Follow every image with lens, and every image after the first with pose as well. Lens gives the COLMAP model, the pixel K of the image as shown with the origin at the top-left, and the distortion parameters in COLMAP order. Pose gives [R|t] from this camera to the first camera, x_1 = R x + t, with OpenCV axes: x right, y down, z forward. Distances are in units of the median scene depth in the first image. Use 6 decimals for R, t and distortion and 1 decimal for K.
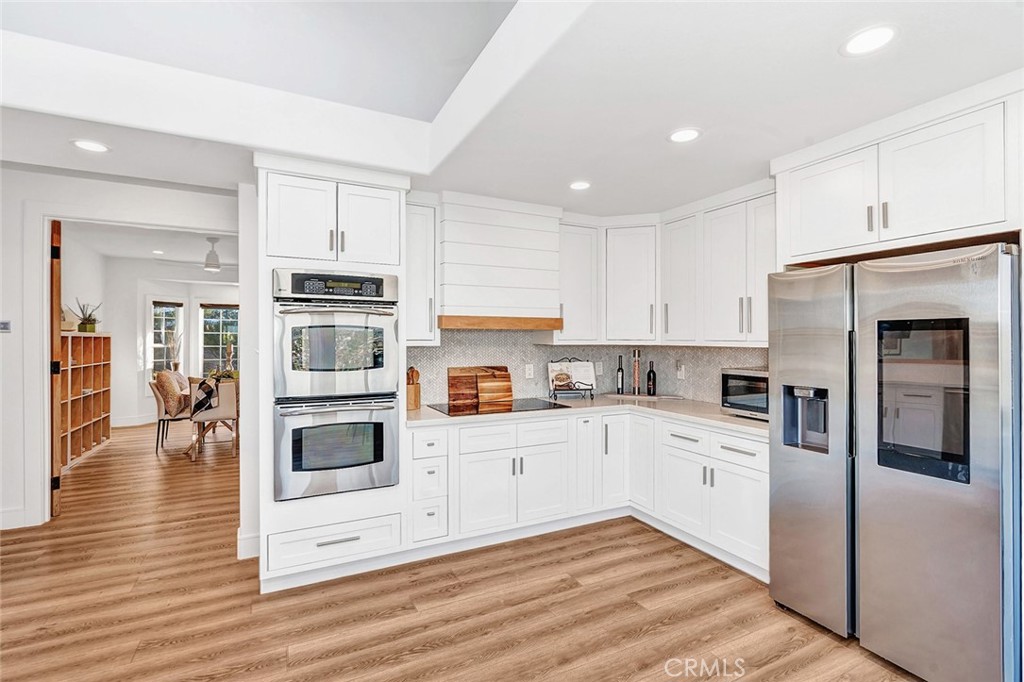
lens RADIAL K [[467.9, 0, 511.7], [0, 467.9, 339.7], [0, 0, 1]] dist [-0.003047, 0.001168]
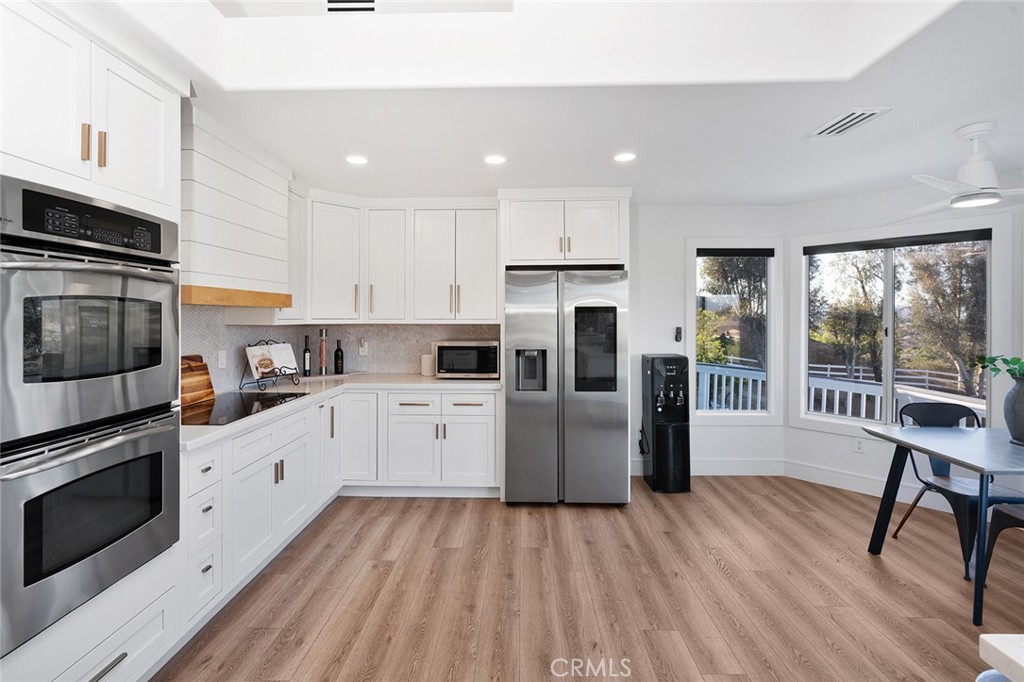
lens RADIAL K [[467.9, 0, 507.8], [0, 467.9, 316.5], [0, 0, 1]] dist [-0.003047, 0.001168]
pose [[0.485339, -0.001203, 0.874325, -0.563046], [0.003688, 0.999993, -0.000672, -0.003089], [-0.874318, 0.003551, 0.485340, 0.264602]]
